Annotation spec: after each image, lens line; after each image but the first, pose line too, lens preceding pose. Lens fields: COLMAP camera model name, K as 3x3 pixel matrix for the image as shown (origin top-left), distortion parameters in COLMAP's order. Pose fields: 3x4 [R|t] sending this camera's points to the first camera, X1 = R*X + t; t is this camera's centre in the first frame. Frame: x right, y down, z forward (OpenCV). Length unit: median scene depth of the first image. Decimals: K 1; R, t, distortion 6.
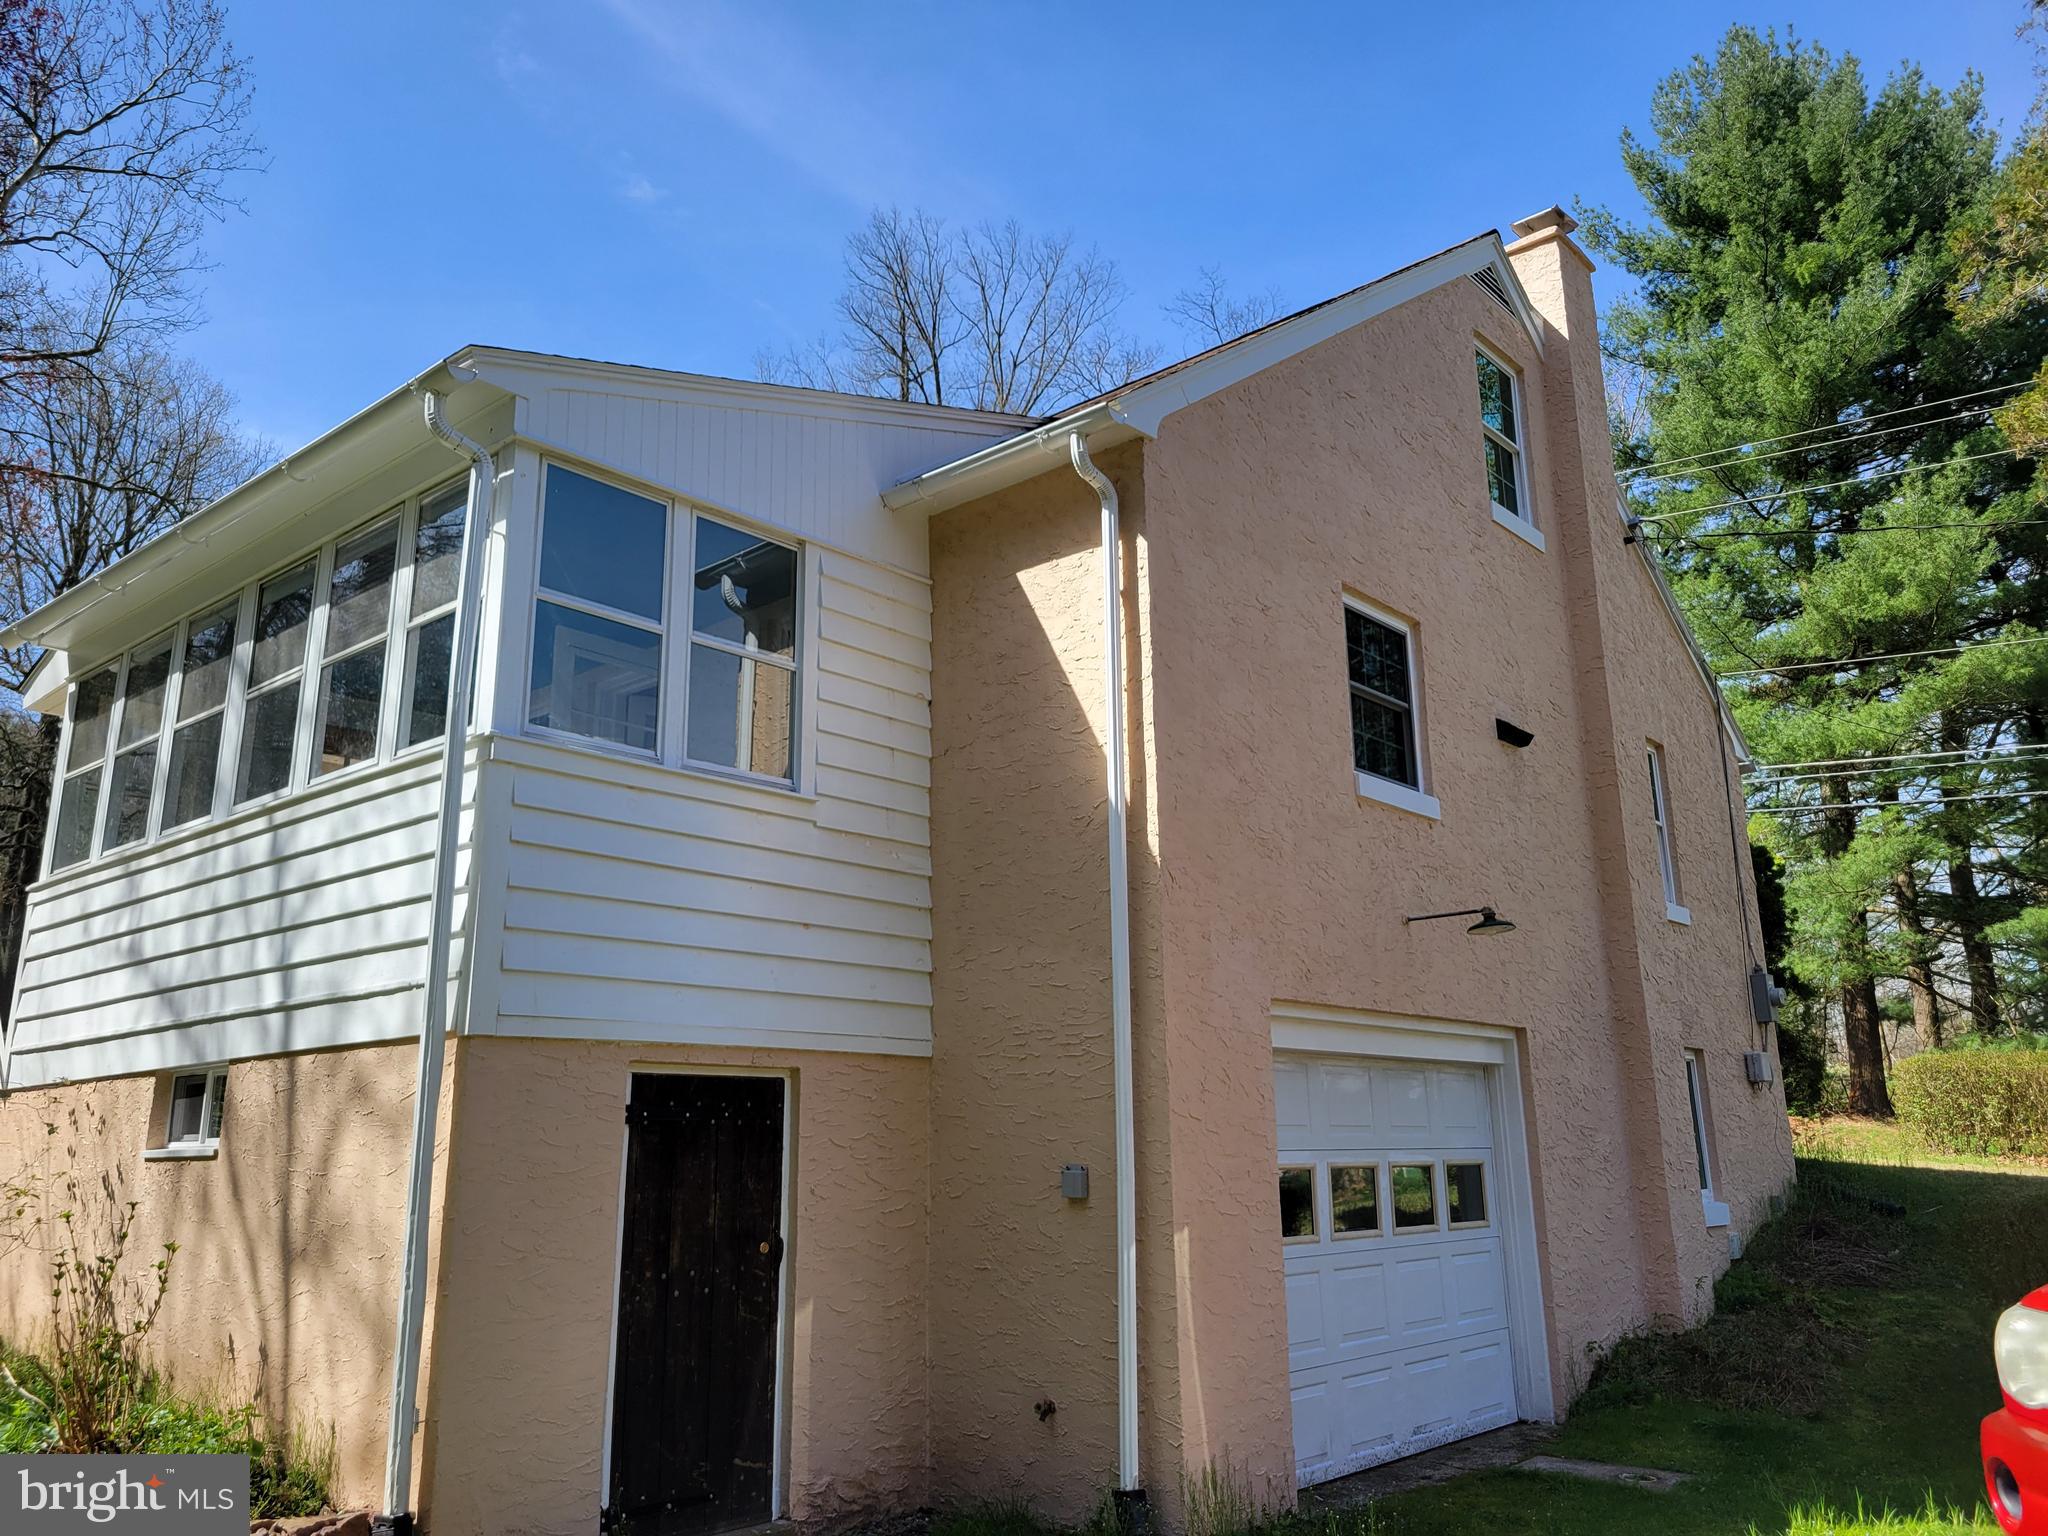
lens RADIAL K [[1570.0, 0, 1024.0], [0, 1570.0, 768.0], [0, 0, 1]] dist [0.034727, -0.004384]
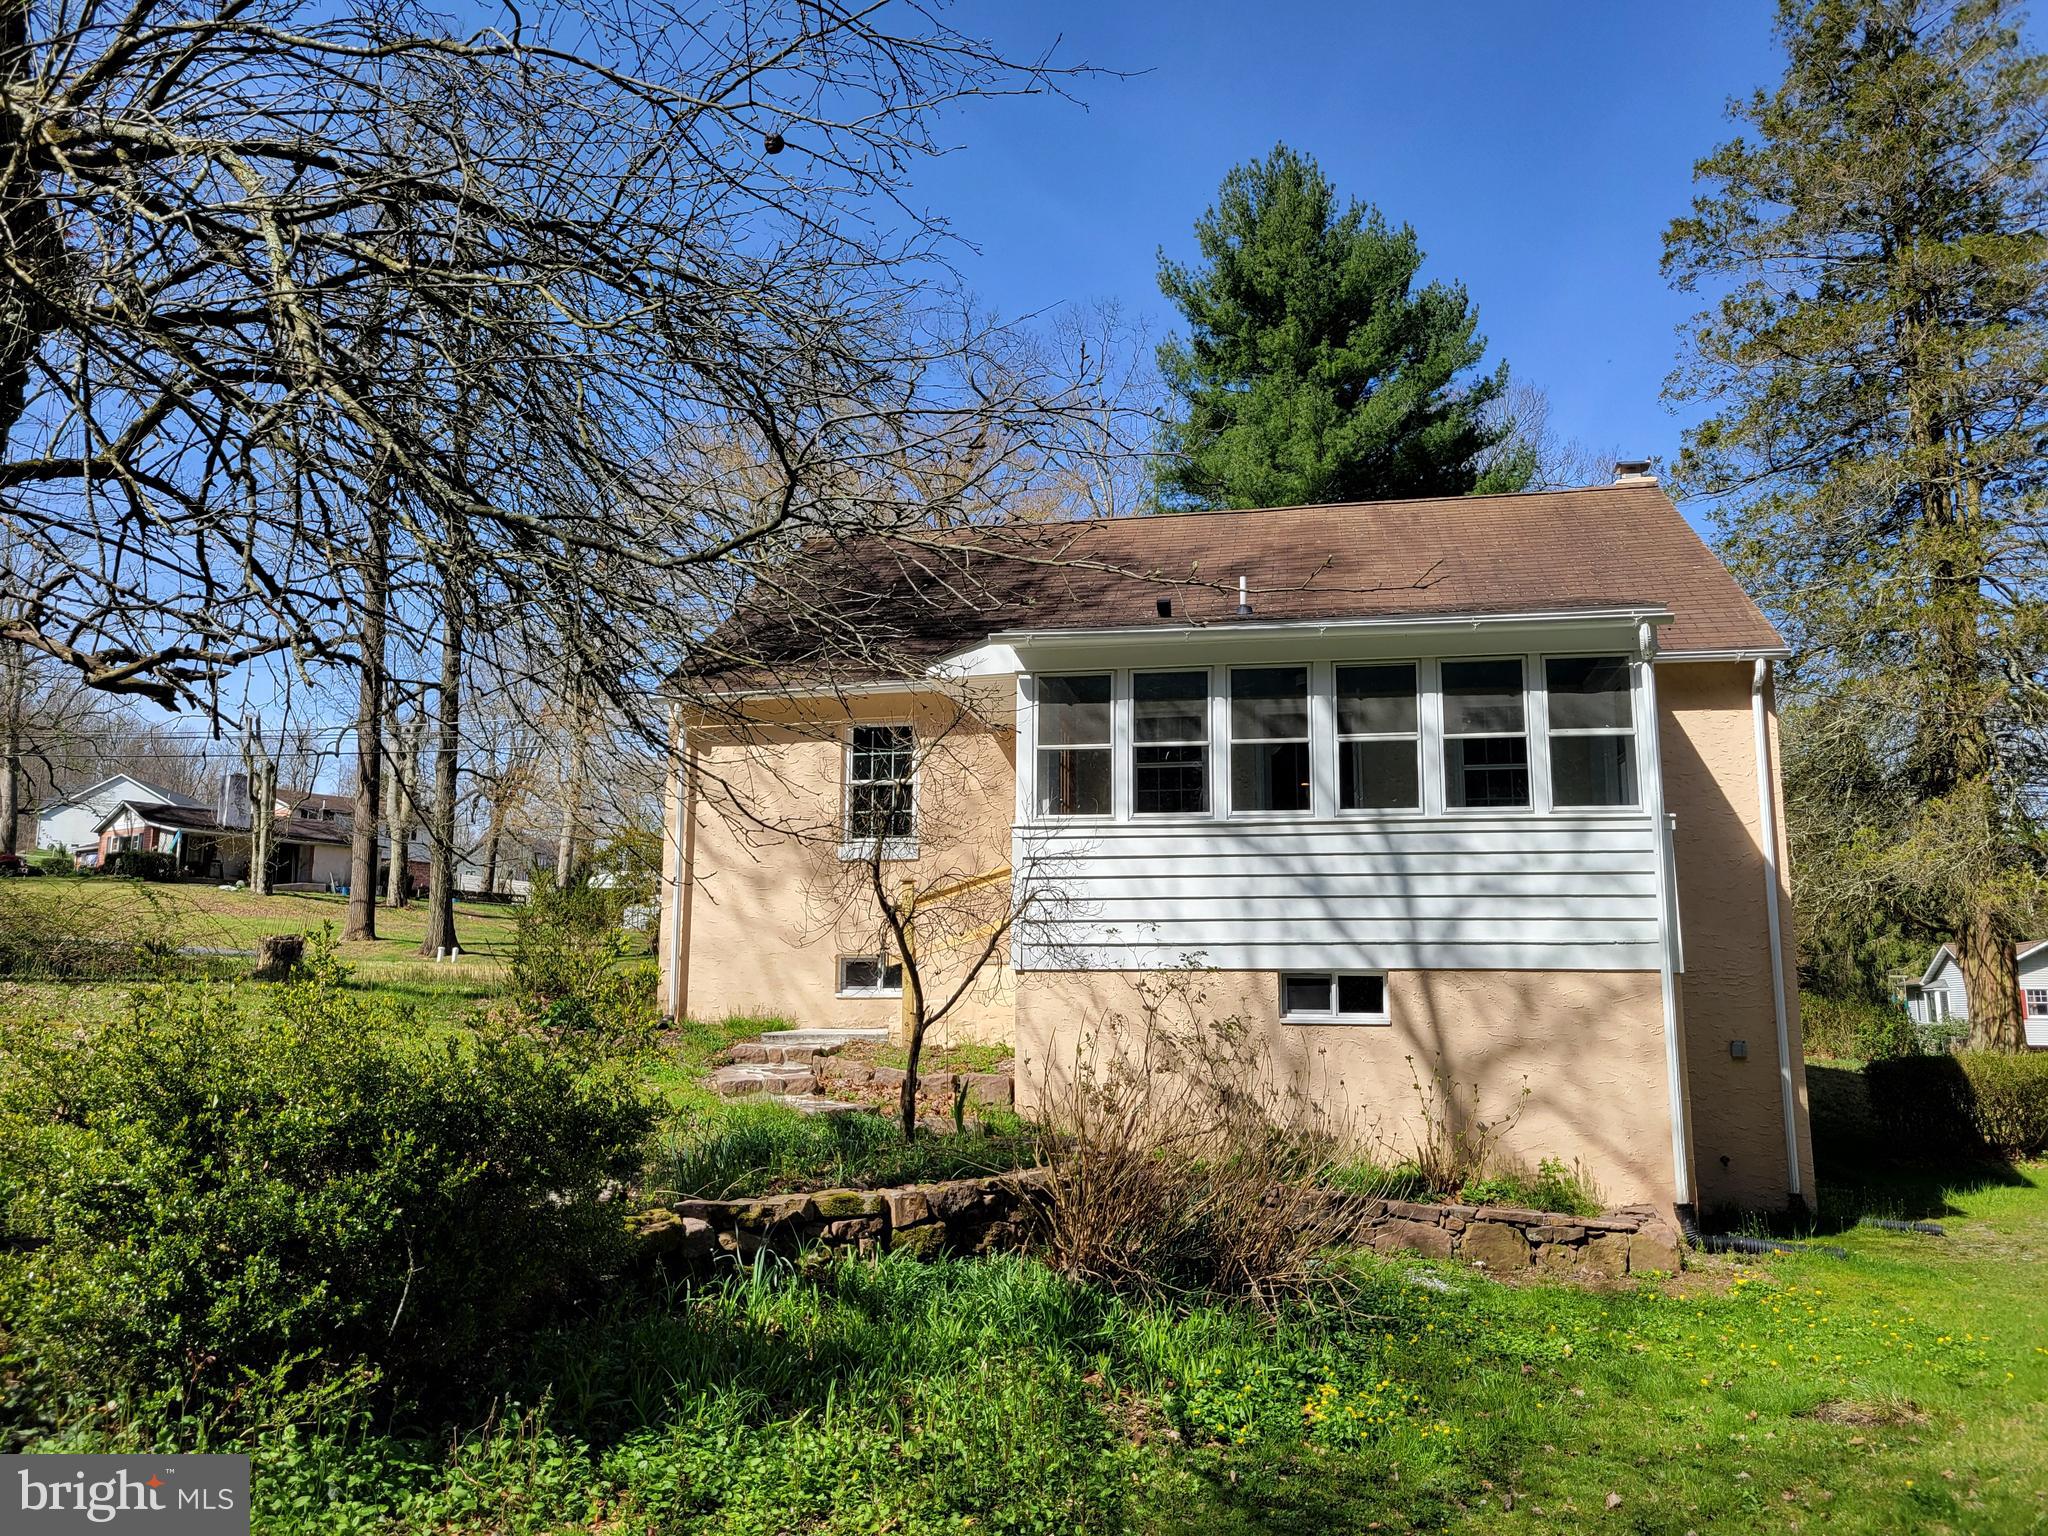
lens RADIAL K [[1570.0, 0, 1024.0], [0, 1570.0, 768.0], [0, 0, 1]] dist [0.034727, -0.004384]
pose [[0.864840, 0.097869, 0.492415, -0.398572], [-0.137876, 0.989403, 0.045509, -0.010887], [-0.482743, -0.107250, 0.869170, -0.052109]]
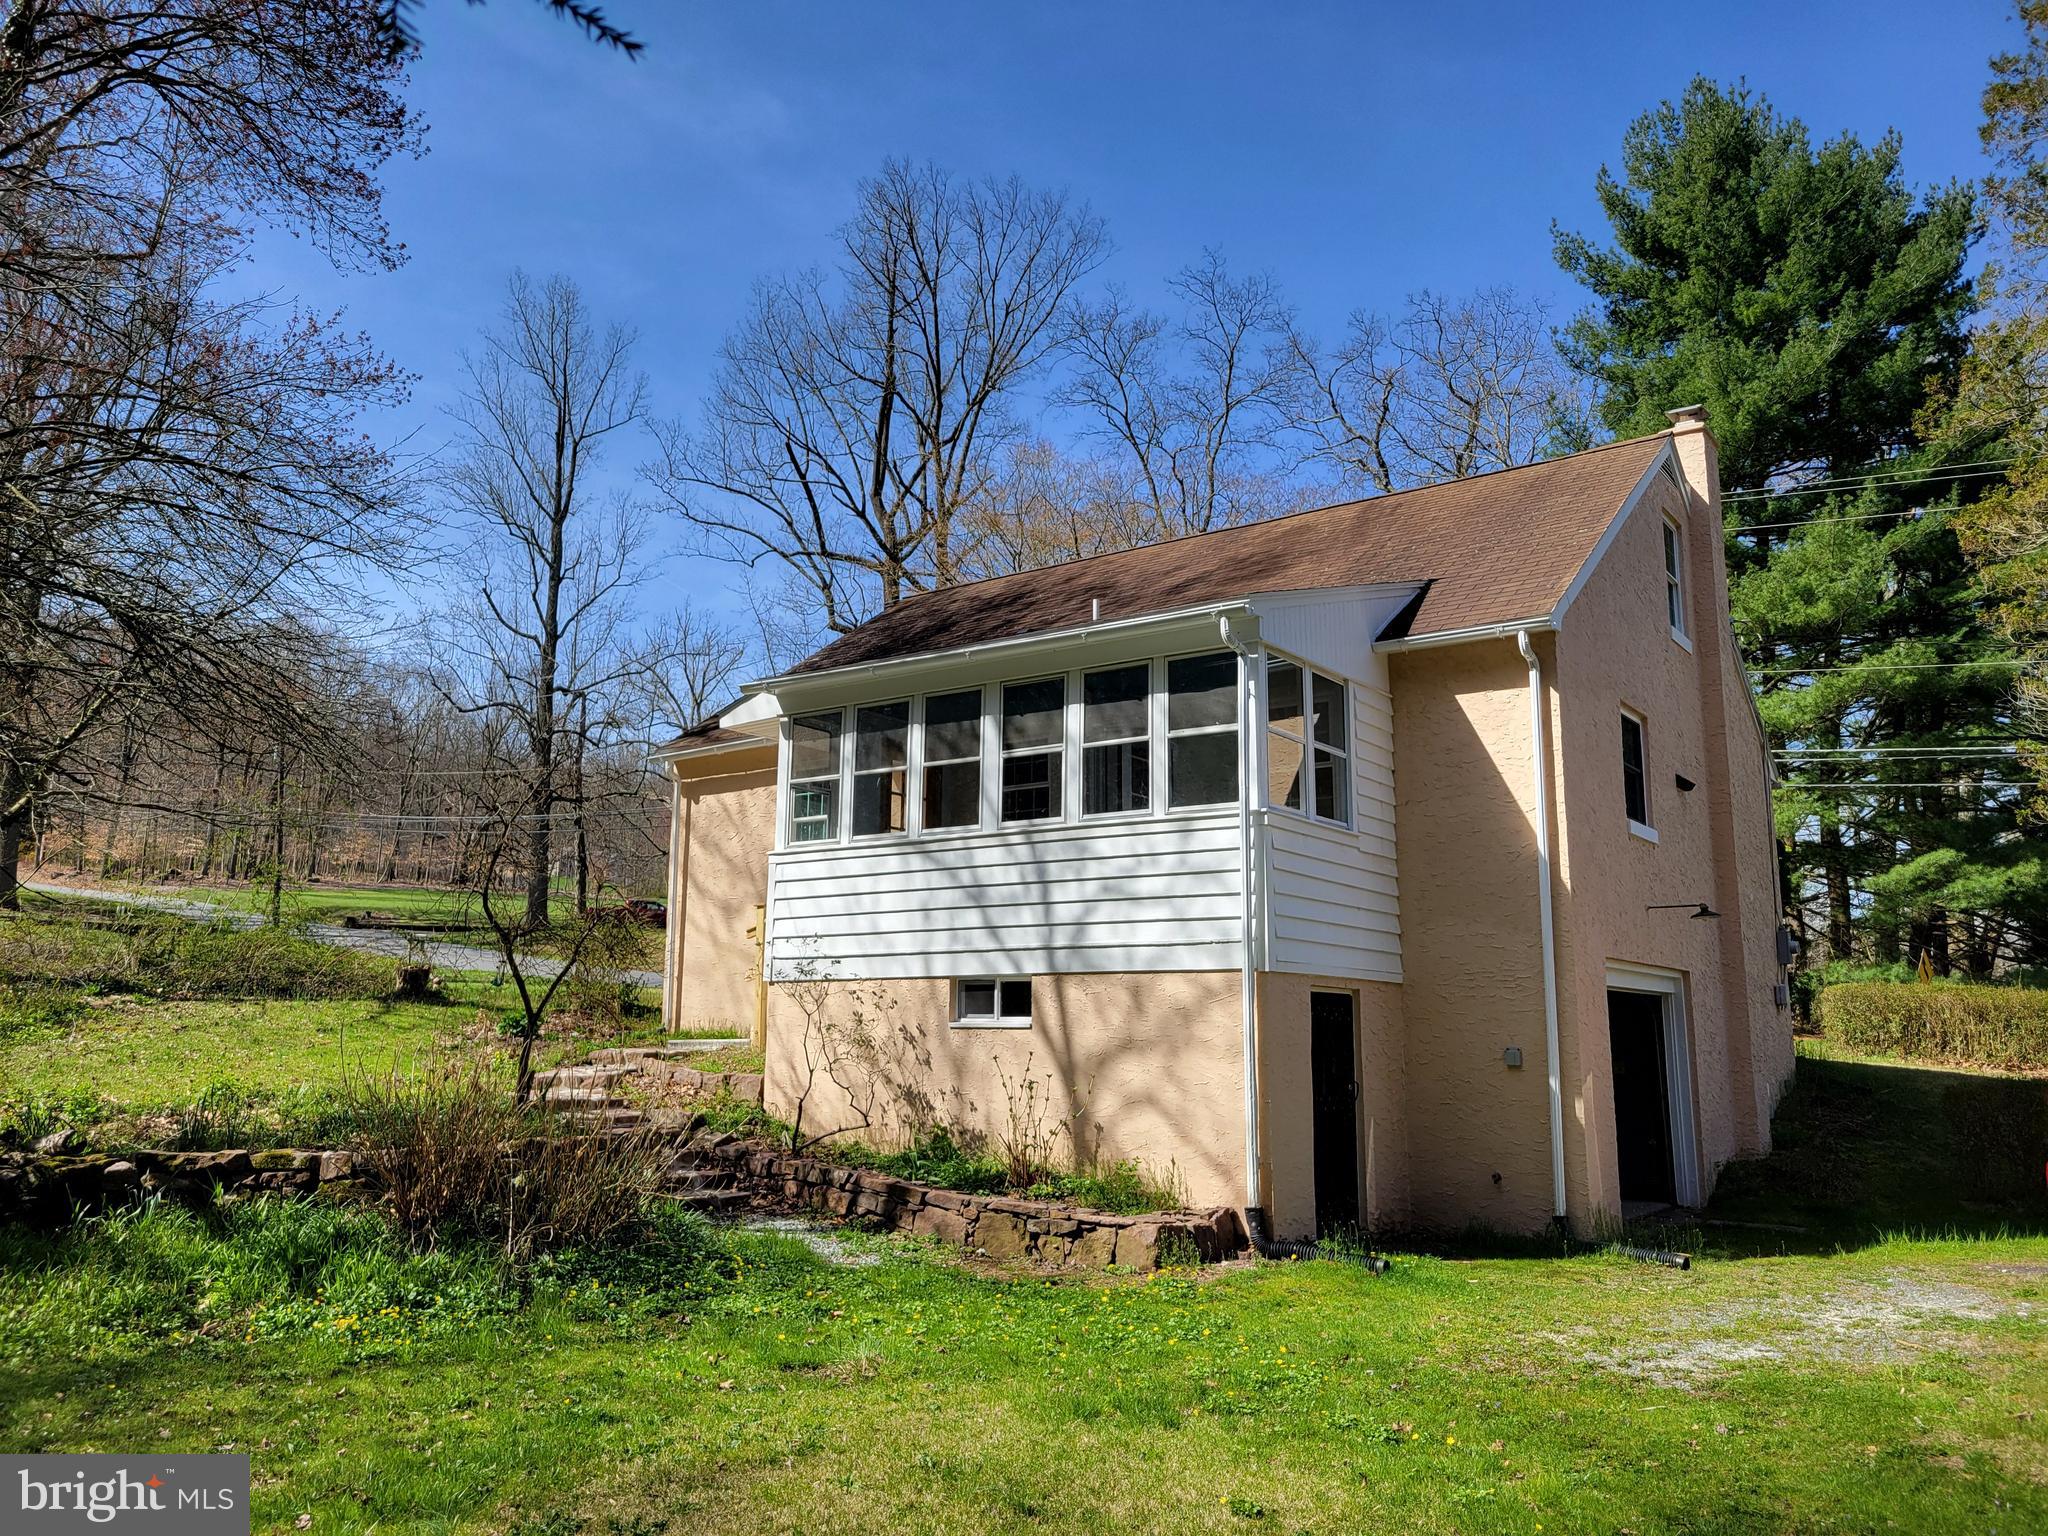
lens RADIAL K [[1574.7, 0, 1023.7], [0, 1574.7, 776.2], [0, 0, 1]] dist [0.004099, 0.059837]
pose [[0.994982, 0.038809, 0.092220, -0.159824], [-0.045339, 0.996530, 0.069798, -0.035646], [-0.089191, -0.073629, 0.993289, -0.162881]]
